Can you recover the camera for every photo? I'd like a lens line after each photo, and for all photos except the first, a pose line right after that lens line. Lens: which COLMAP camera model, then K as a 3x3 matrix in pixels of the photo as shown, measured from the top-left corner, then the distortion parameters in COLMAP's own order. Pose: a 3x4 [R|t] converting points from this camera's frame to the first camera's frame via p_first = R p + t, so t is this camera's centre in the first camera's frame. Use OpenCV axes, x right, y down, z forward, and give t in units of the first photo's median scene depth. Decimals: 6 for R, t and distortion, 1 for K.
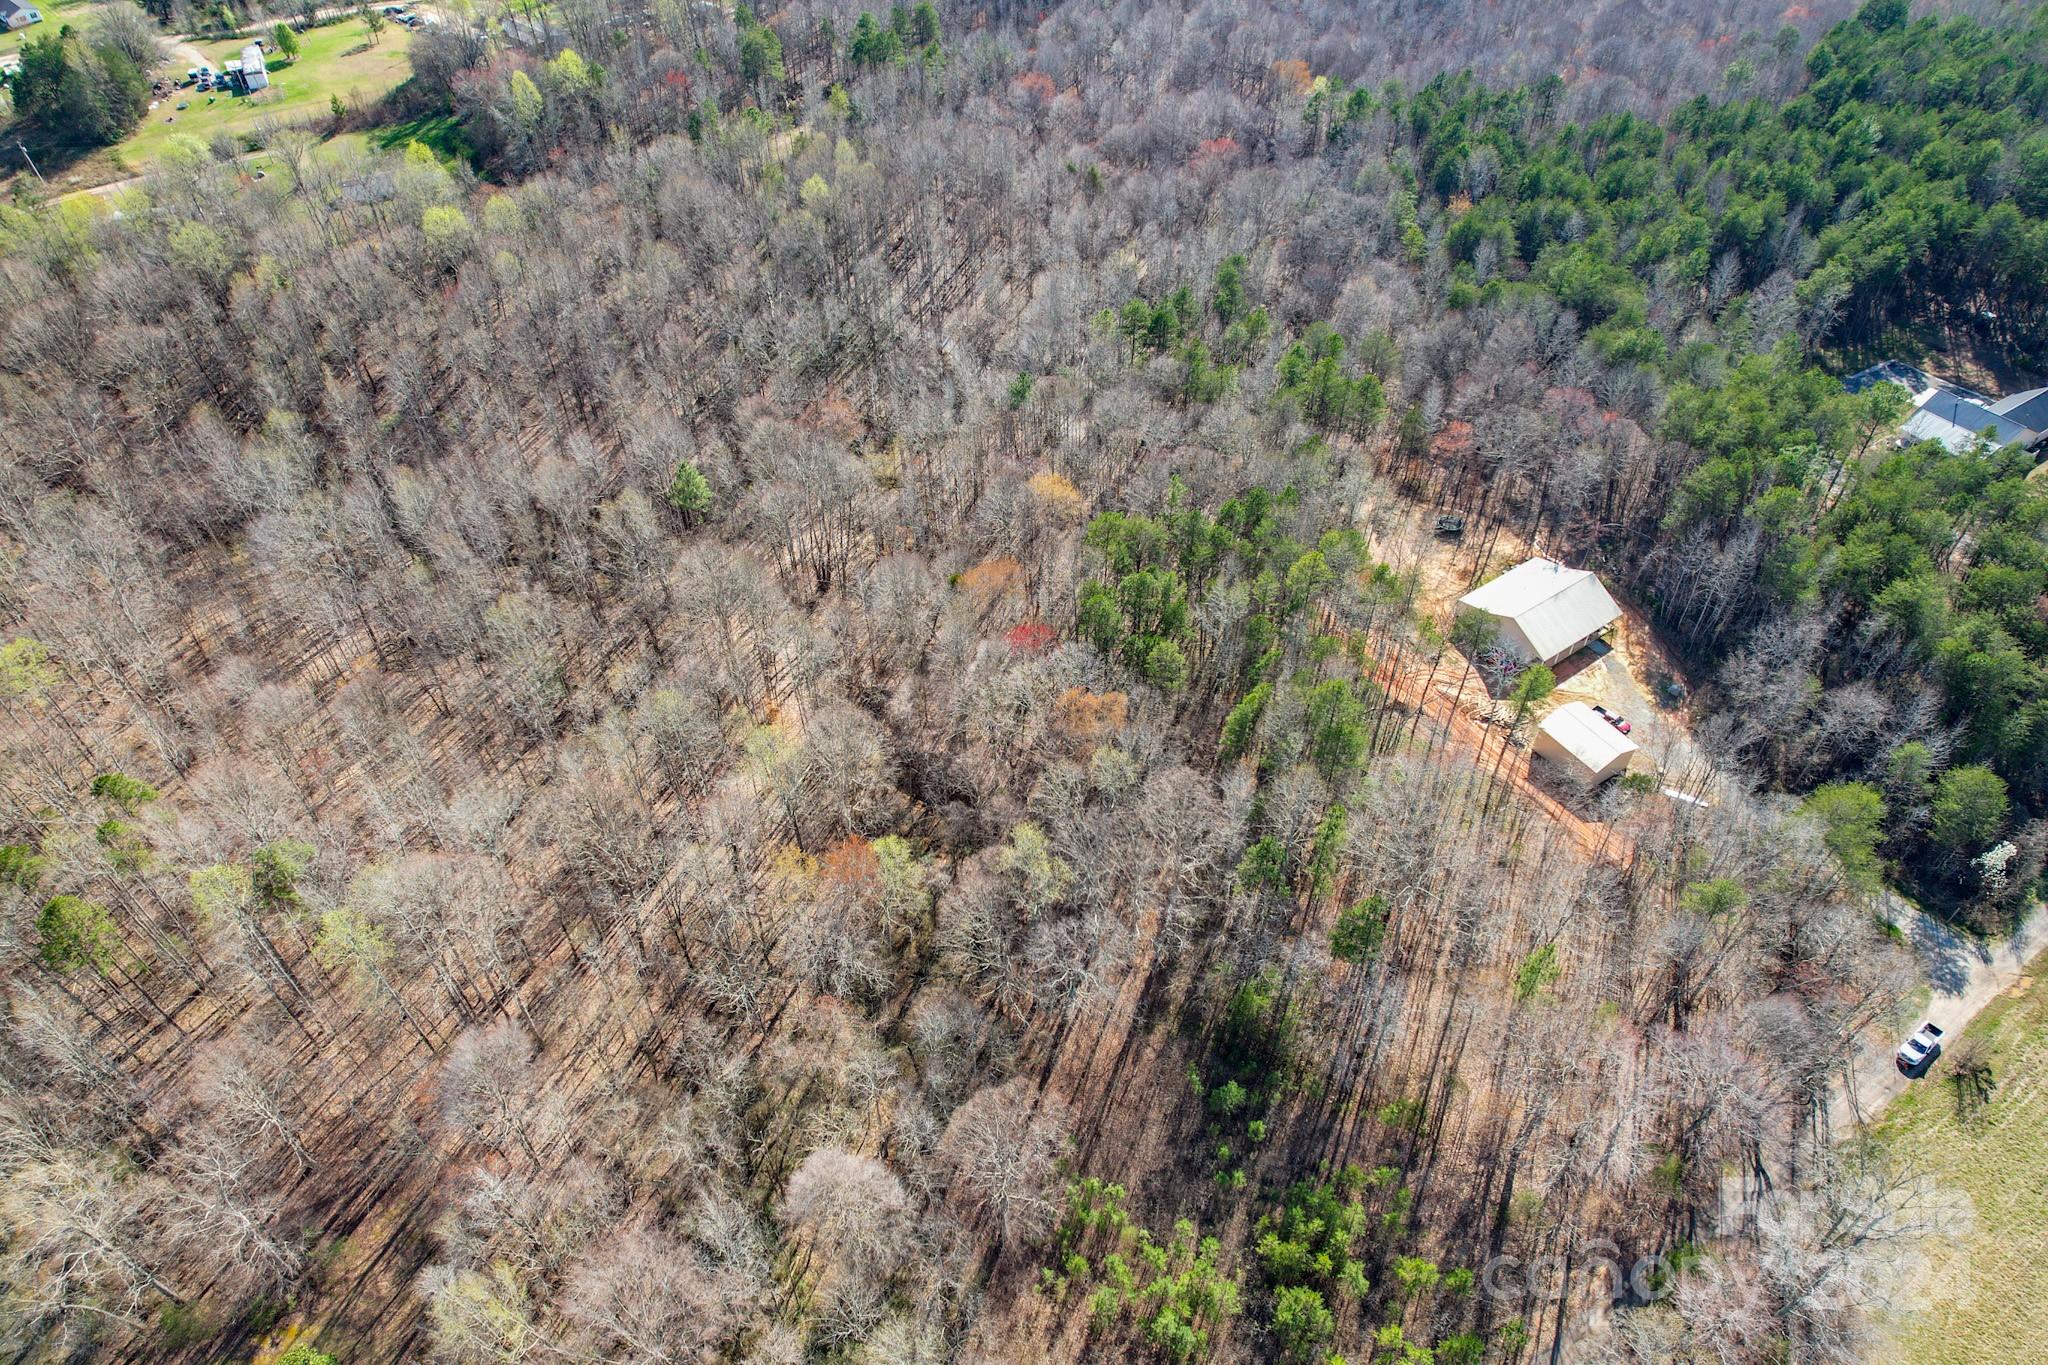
lens RADIAL K [[1331.1, 0, 1026.7], [0, 1331.1, 693.2], [0, 0, 1]] dist [-0.003938, -0.000239]
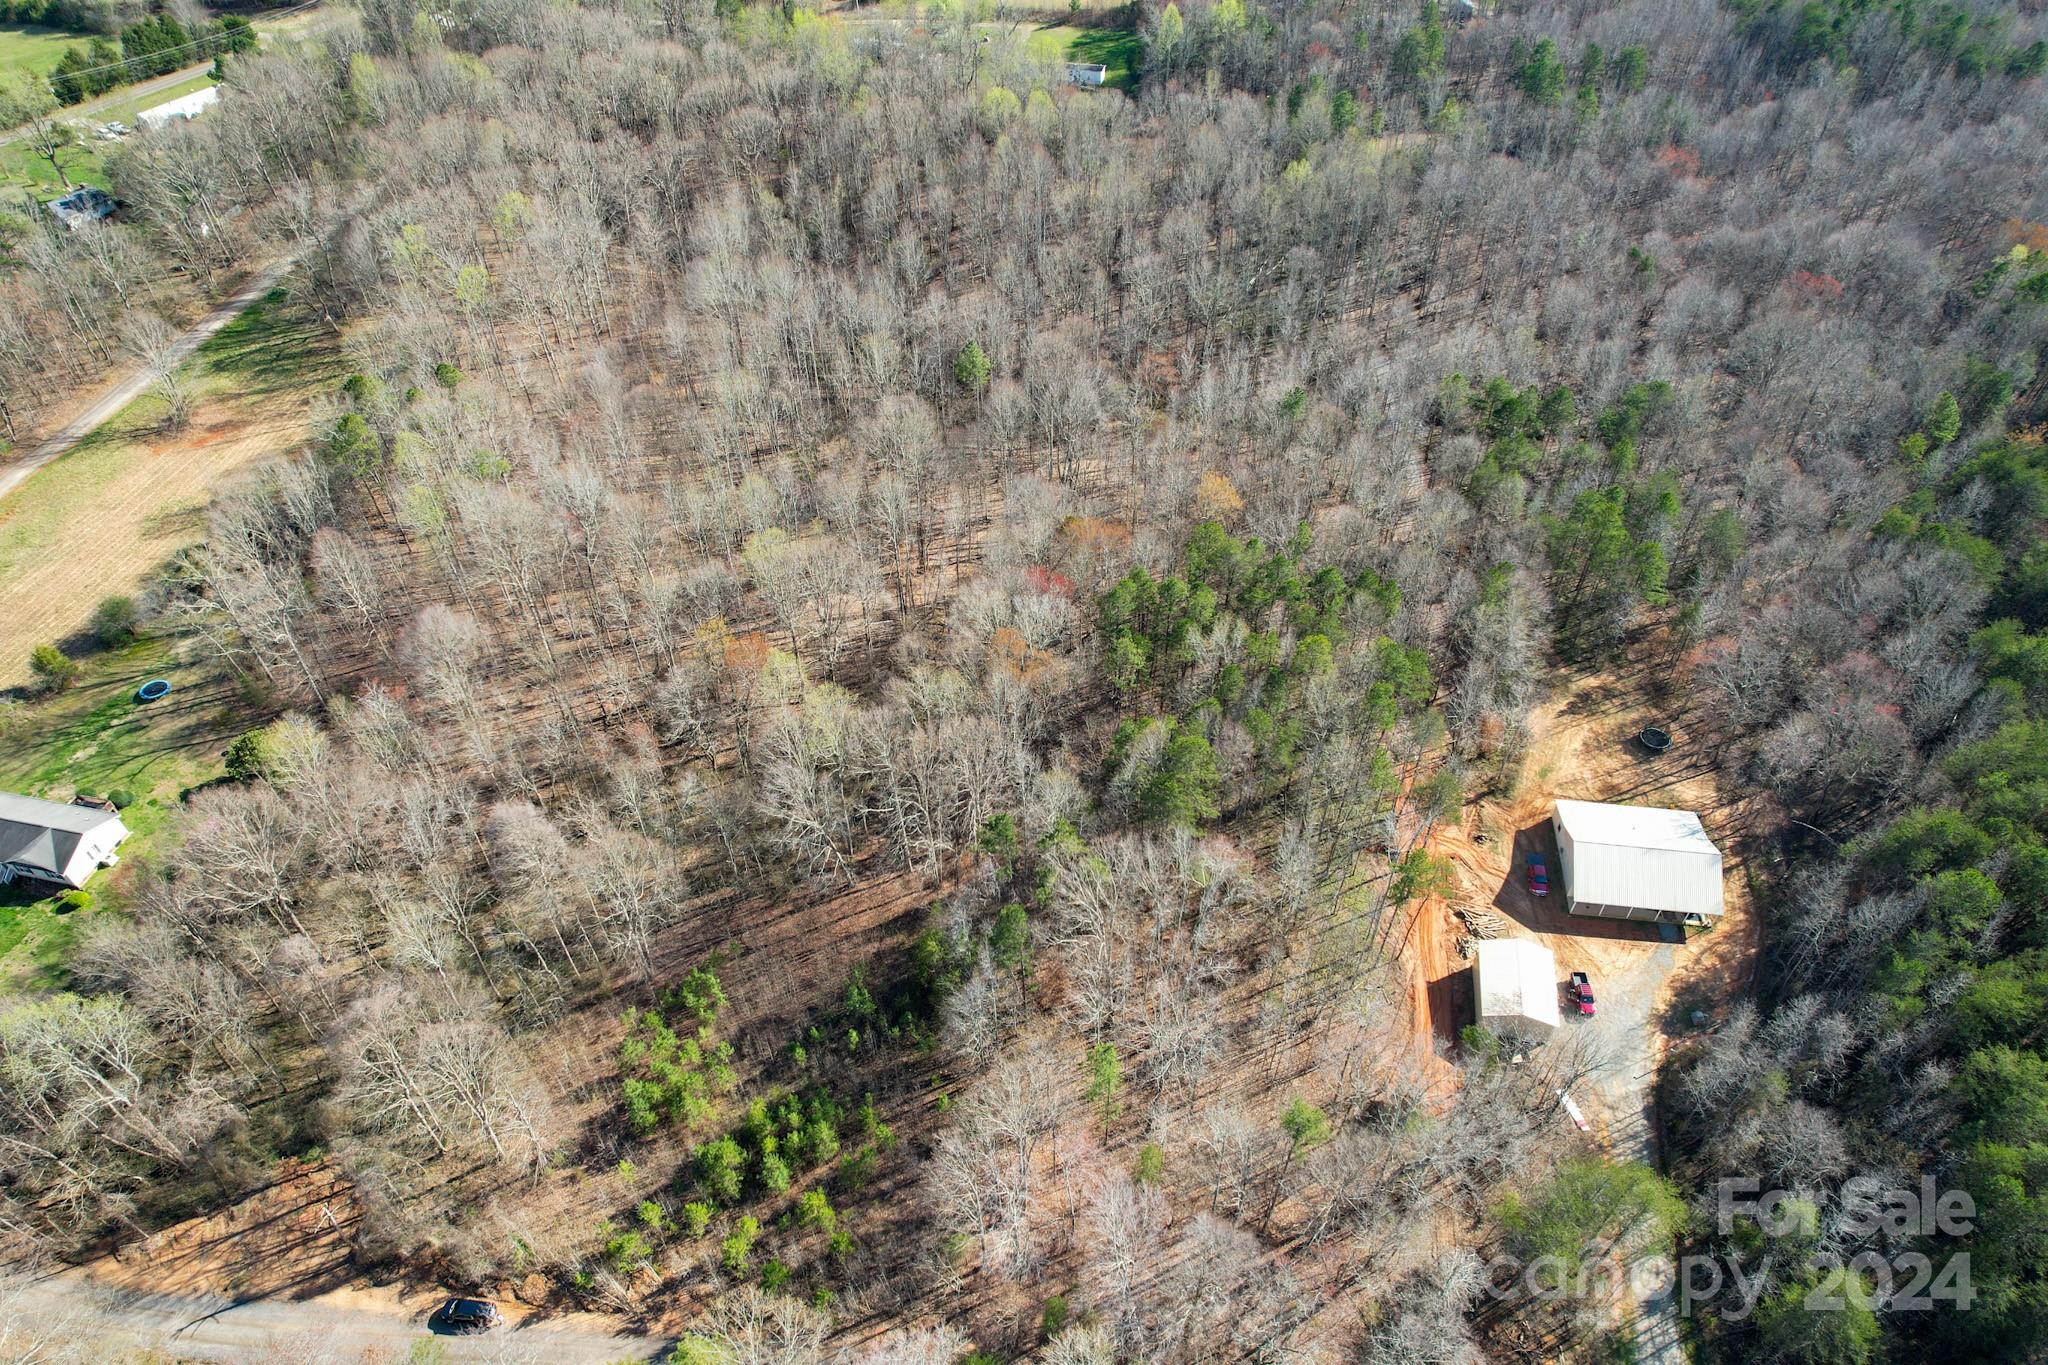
lens RADIAL K [[1331.1, 0, 1030.7], [0, 1331.1, 674.9], [0, 0, 1]] dist [-0.003938, -0.000239]
pose [[0.735416, 0.469587, -0.488520, 0.467596], [-0.474369, 0.871592, 0.123701, -0.088038], [0.483878, 0.140767, 0.863740, 0.079467]]
